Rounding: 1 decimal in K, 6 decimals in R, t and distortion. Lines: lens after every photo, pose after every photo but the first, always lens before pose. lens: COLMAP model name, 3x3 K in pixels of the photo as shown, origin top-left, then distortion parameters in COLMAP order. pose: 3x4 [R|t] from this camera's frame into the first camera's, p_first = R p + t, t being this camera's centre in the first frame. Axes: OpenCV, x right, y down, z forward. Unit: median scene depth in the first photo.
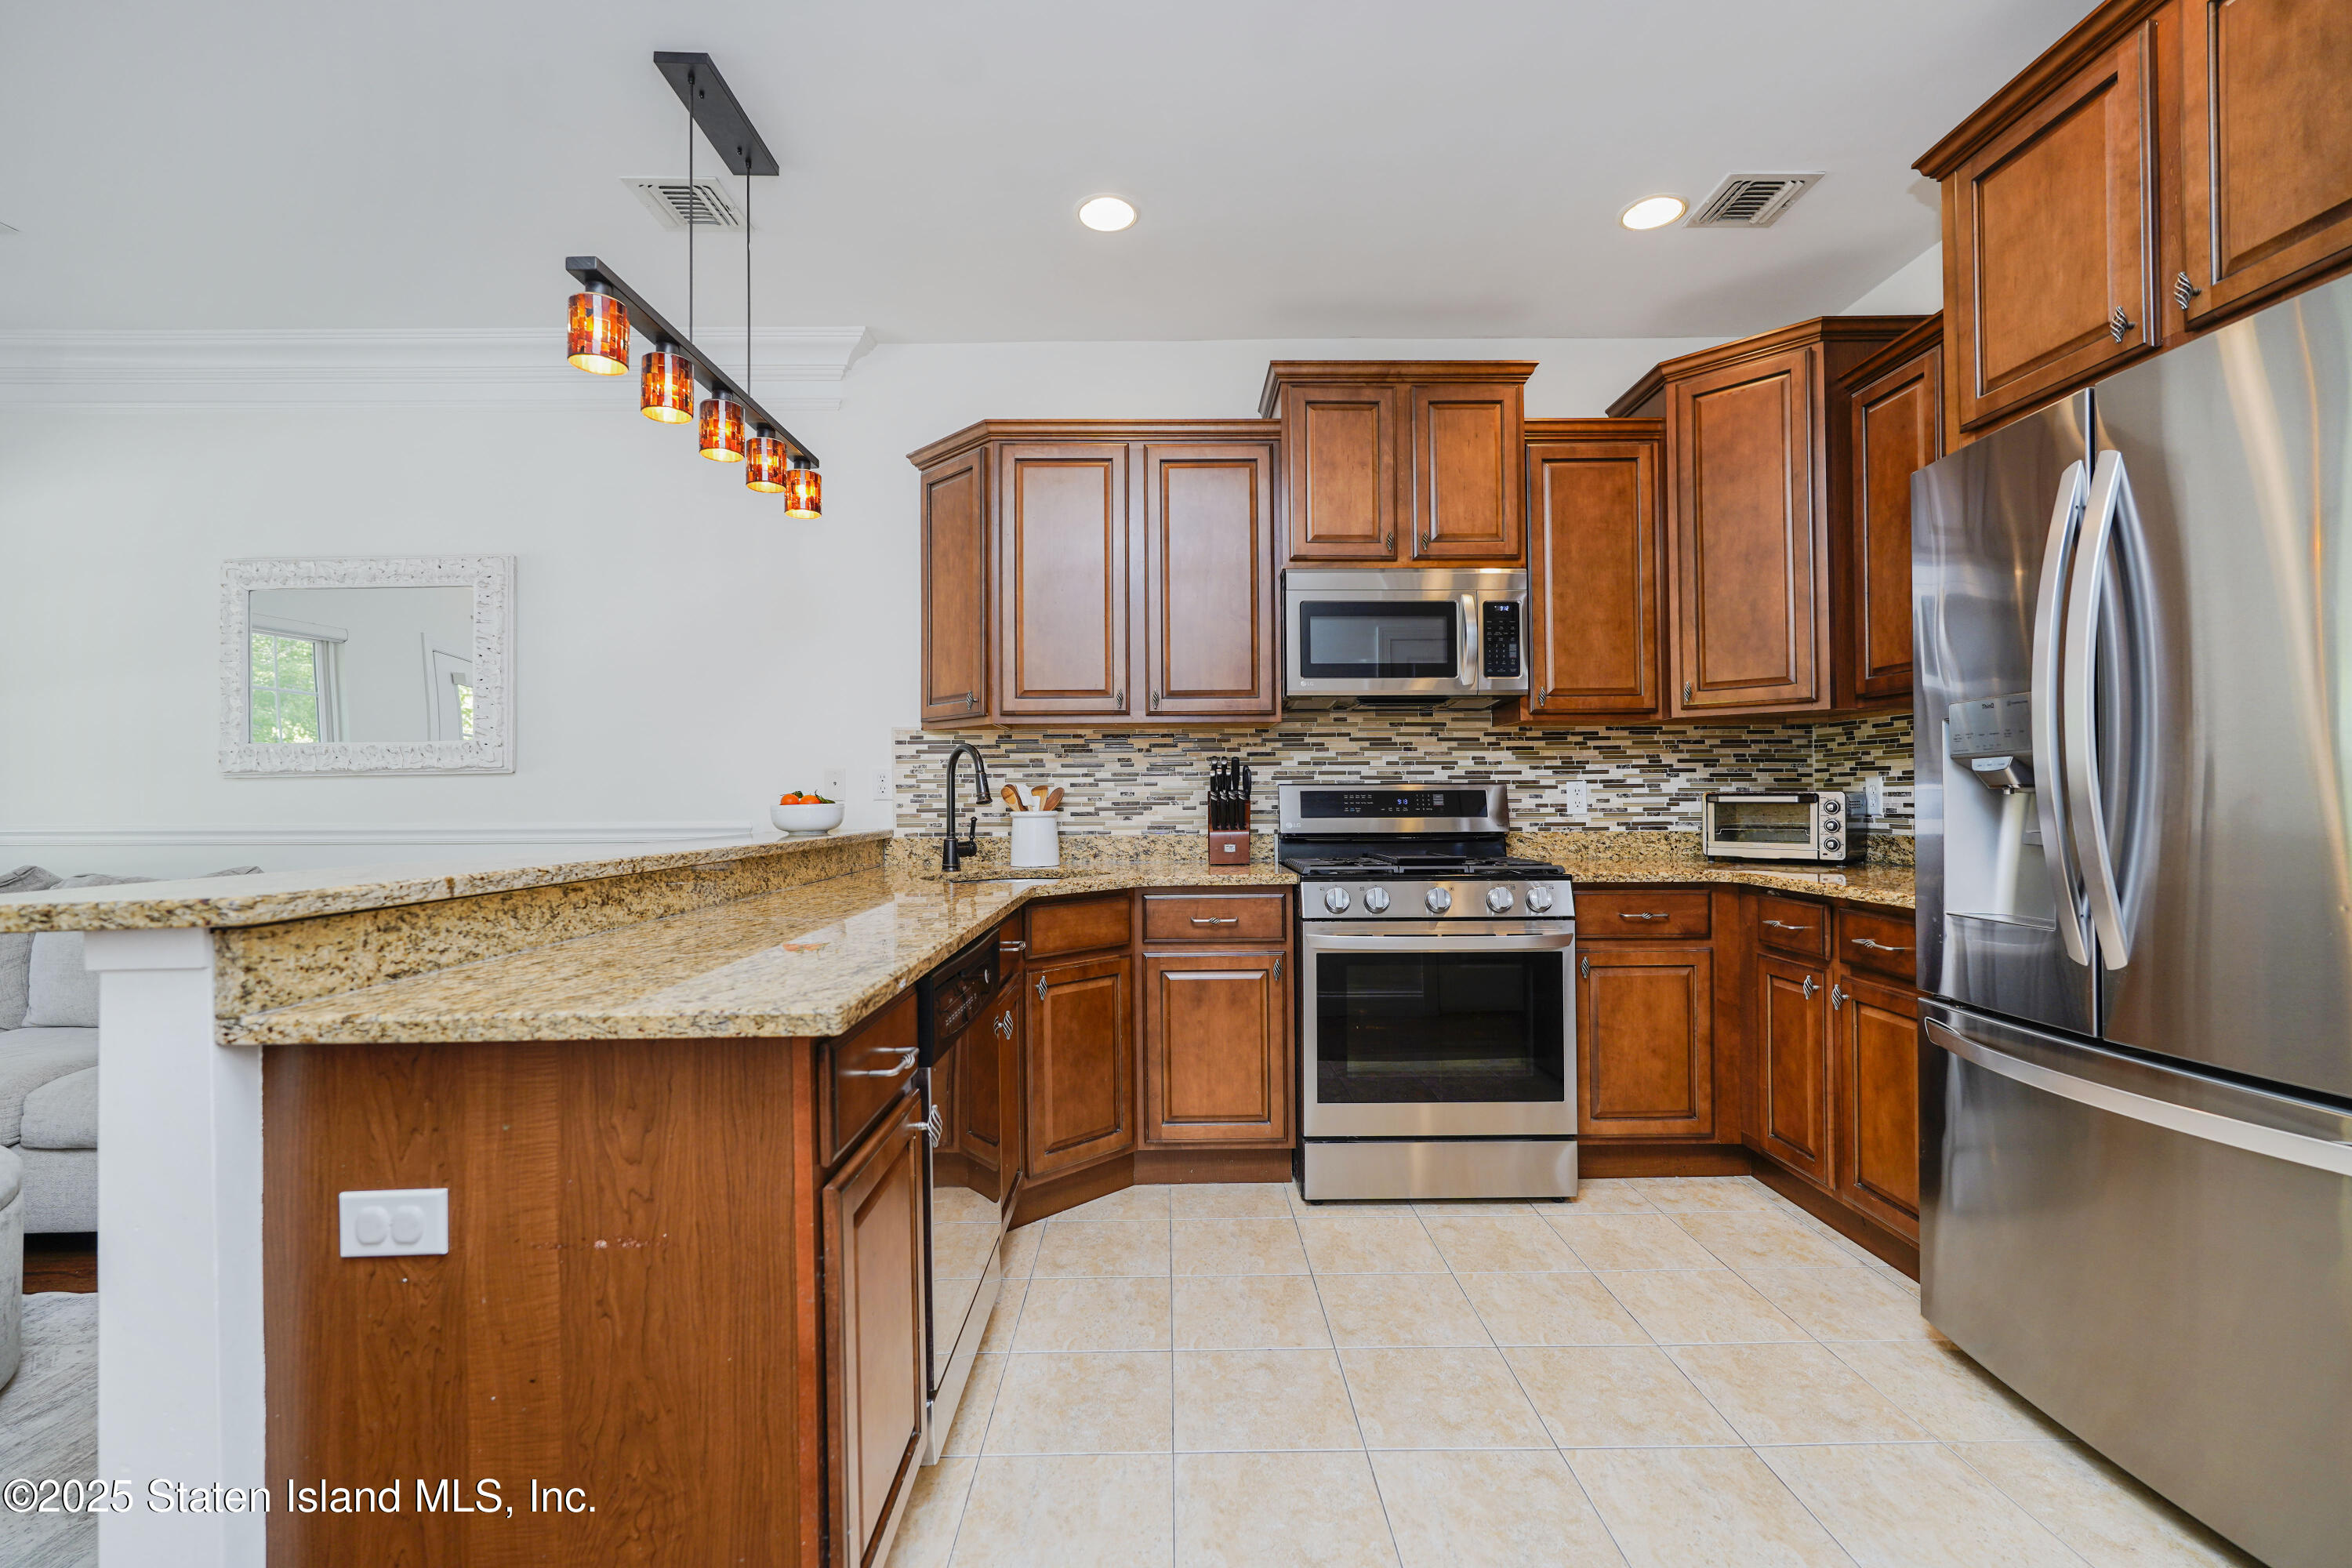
lens RADIAL K [[1050.7, 0, 1205.6], [0, 1050.7, 784.0], [0, 0, 1]] dist [0.000106, 0.000094]
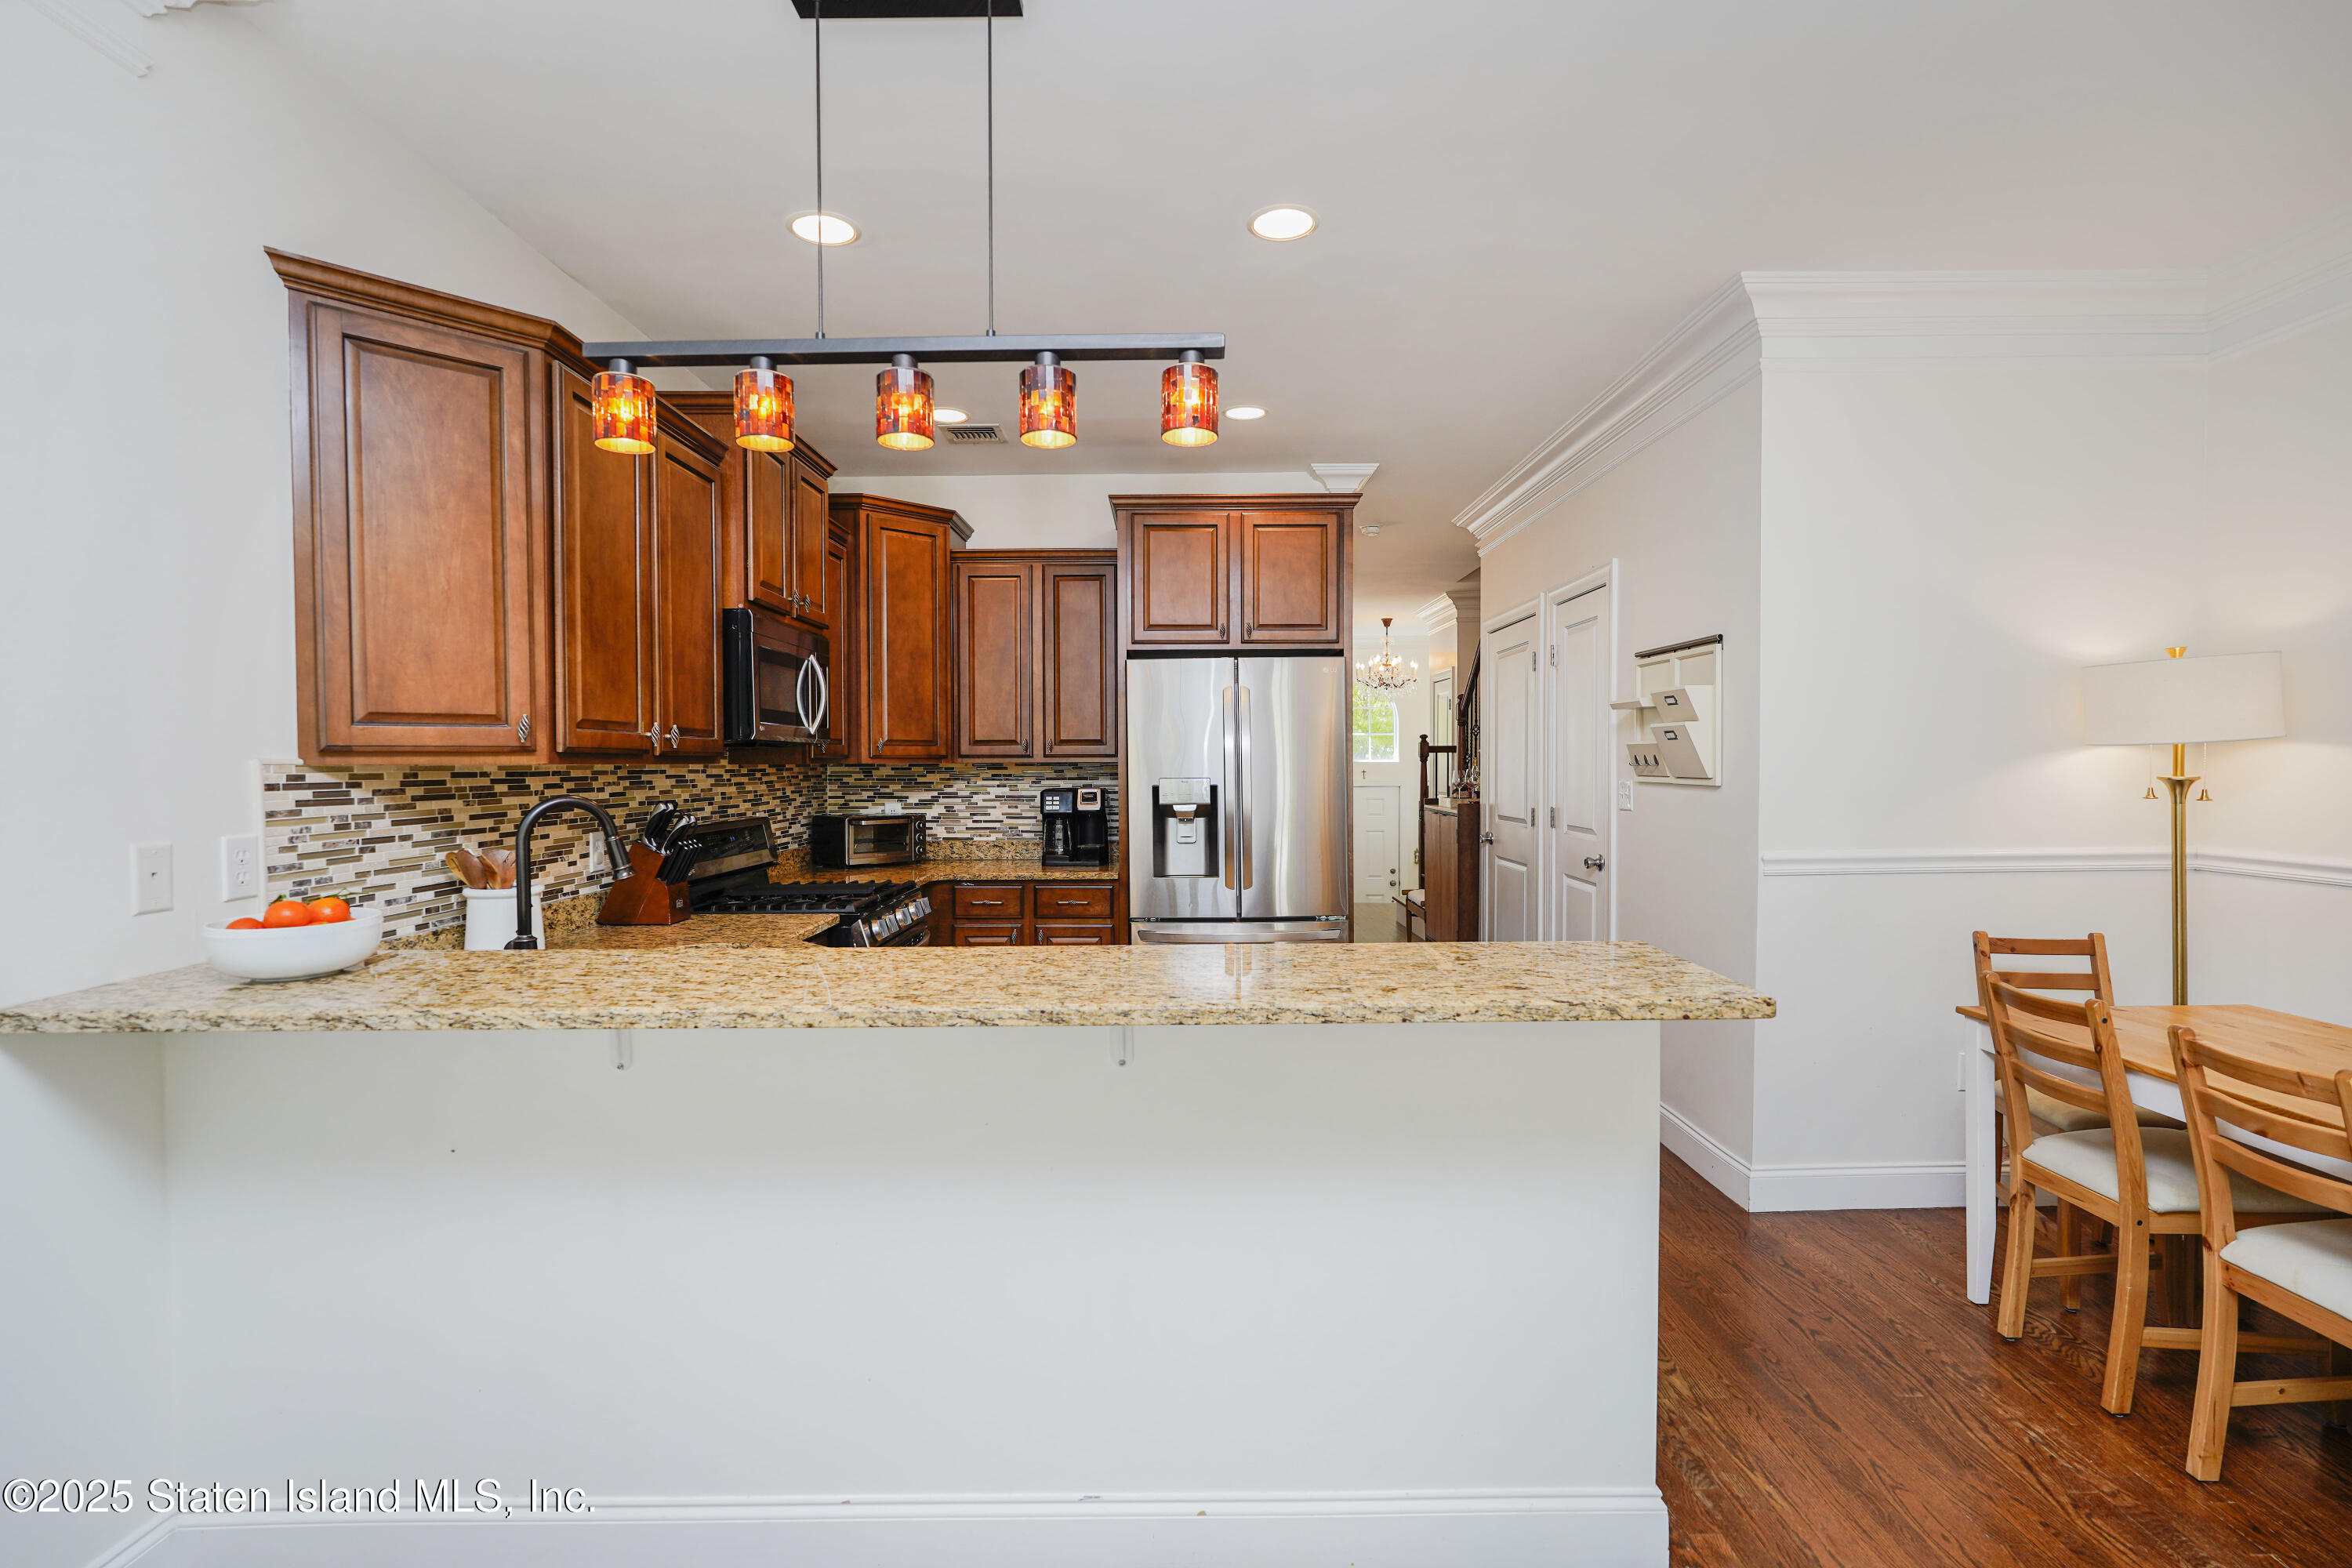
lens RADIAL K [[1096.1, 0, 1196.4], [0, 1096.1, 776.2], [0, 0, 1]] dist [-0.009367, 0.004622]
pose [[0.006091, -0.004561, 0.999971, -0.911524], [-0.008974, 0.999949, 0.004616, -0.056006], [-0.999941, -0.009002, 0.006050, 0.561417]]
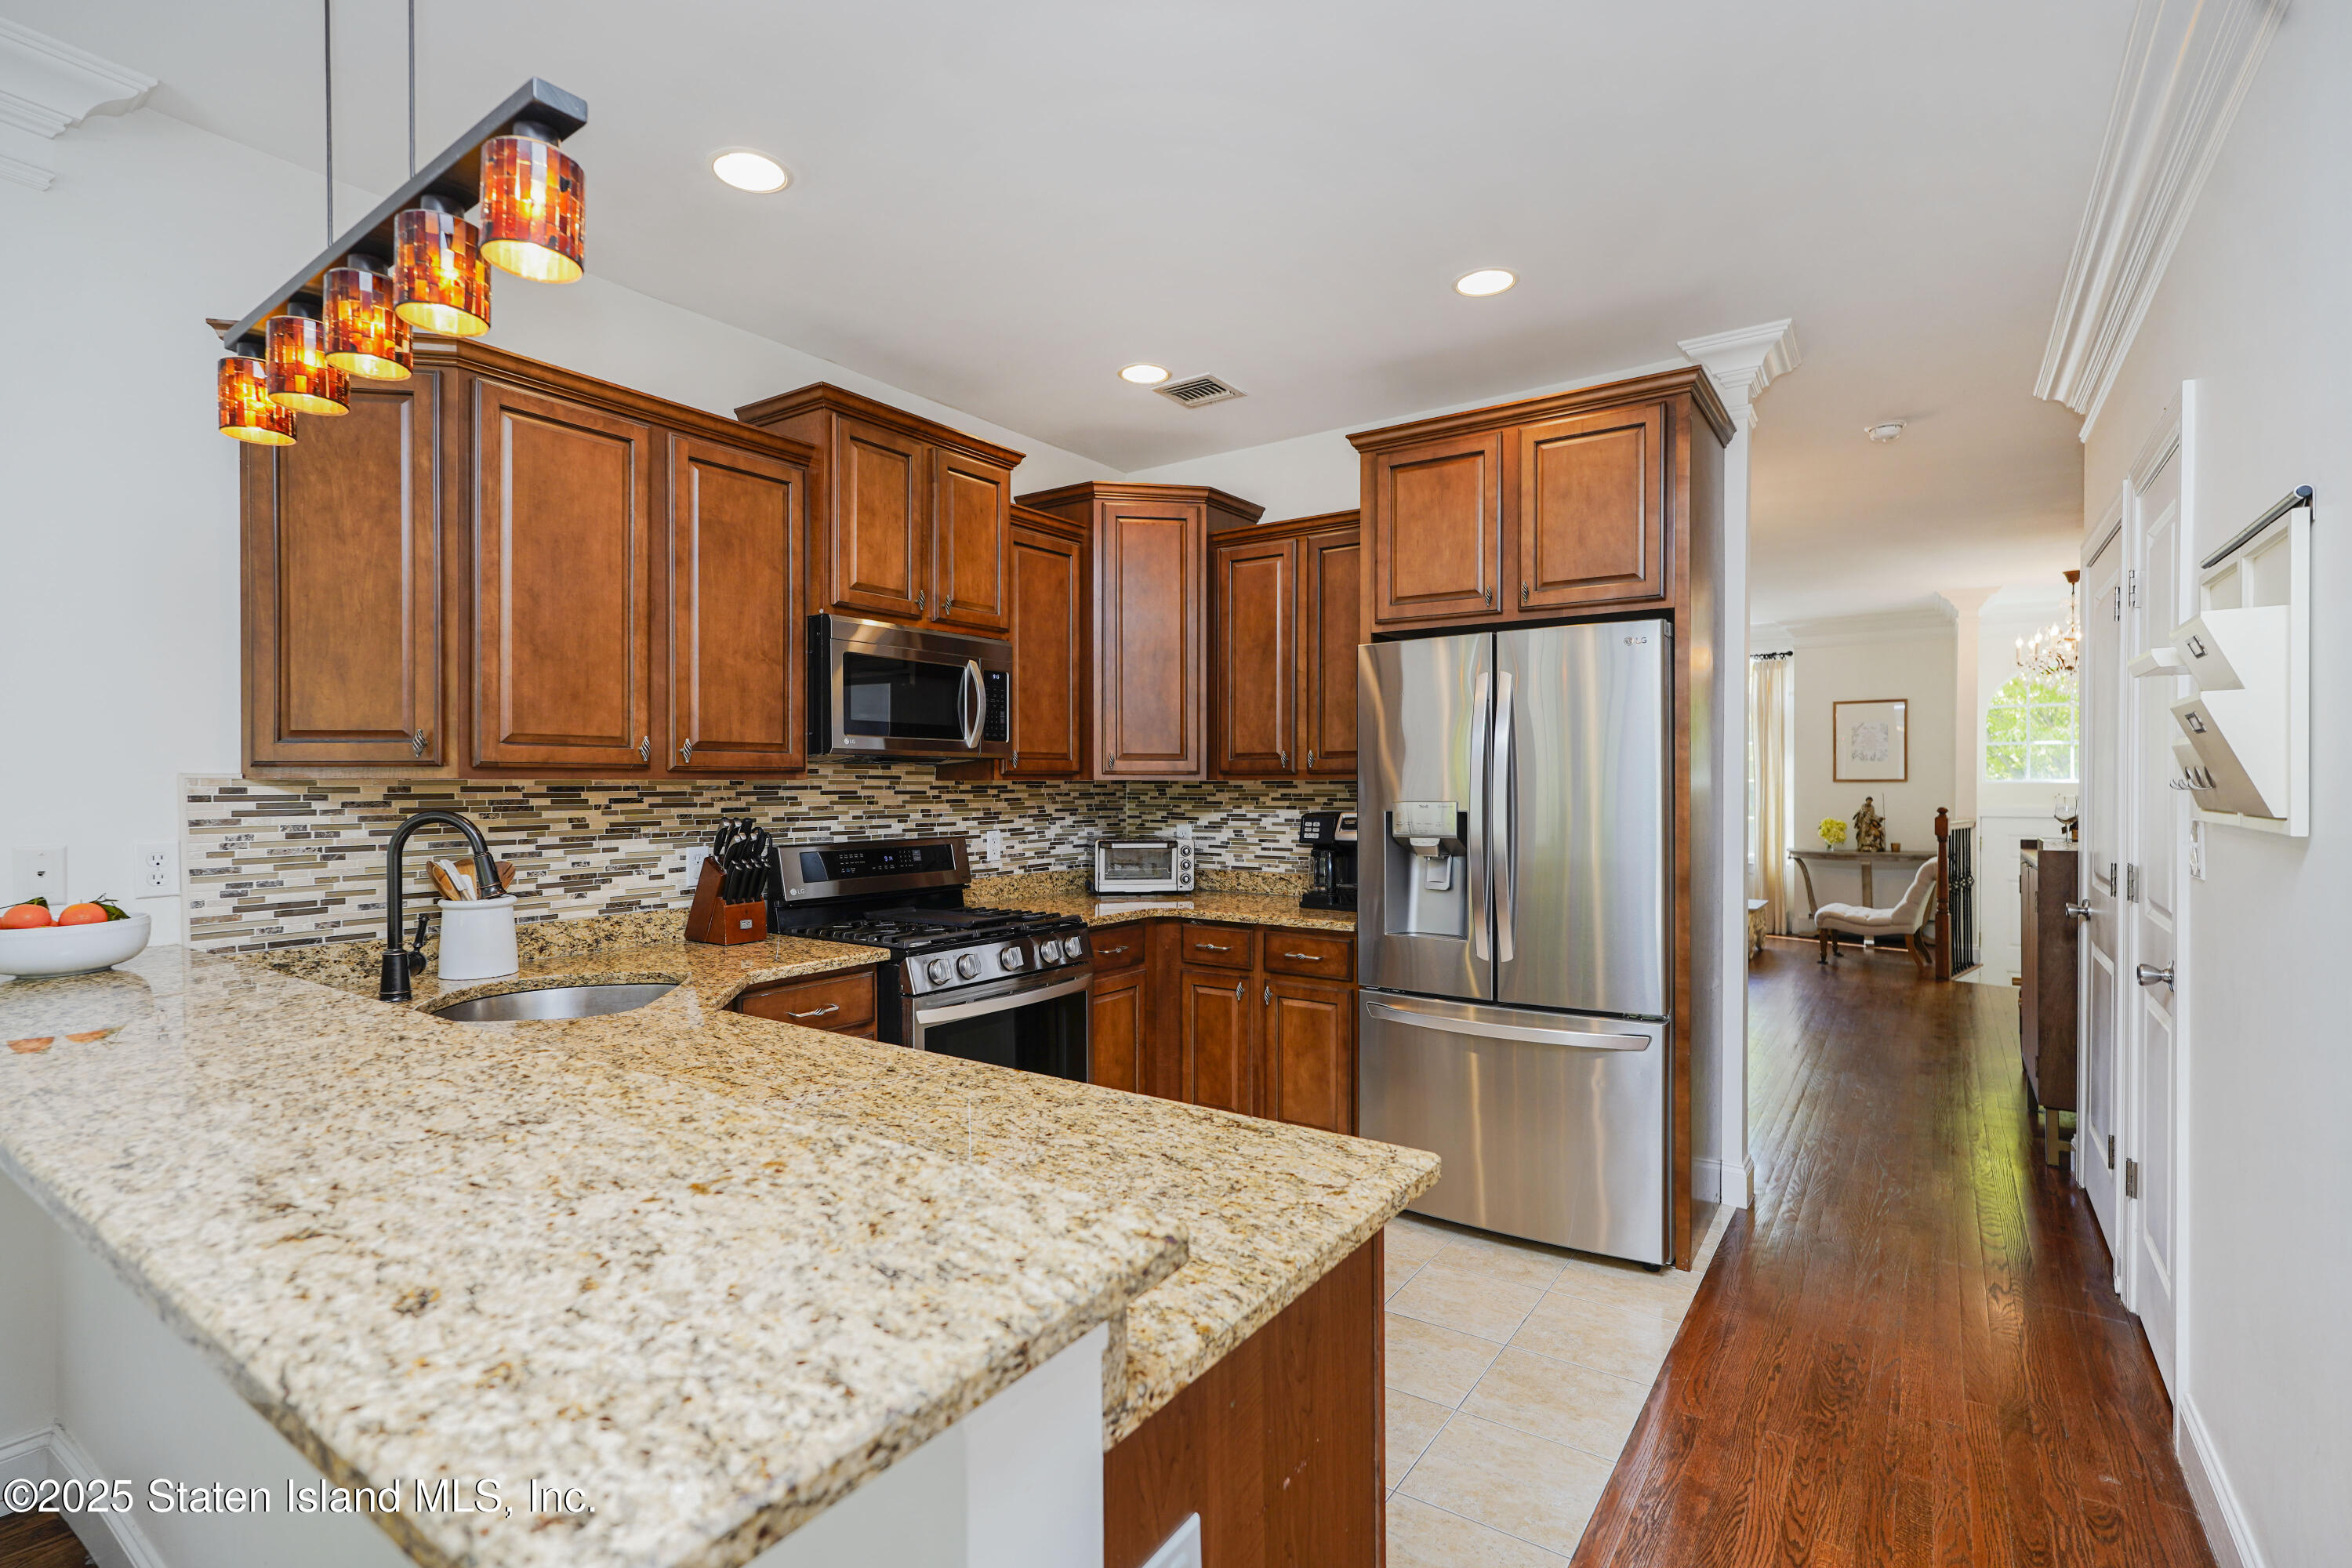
lens RADIAL K [[1096.1, 0, 1175.2], [0, 1096.1, 785.4], [0, 0, 1]] dist [-0.009367, 0.004622]
pose [[0.585153, 0.005332, 0.810905, -0.506312], [-0.014991, 0.999879, 0.004244, -0.062709], [-0.810784, -0.014640, 0.585162, 0.190874]]
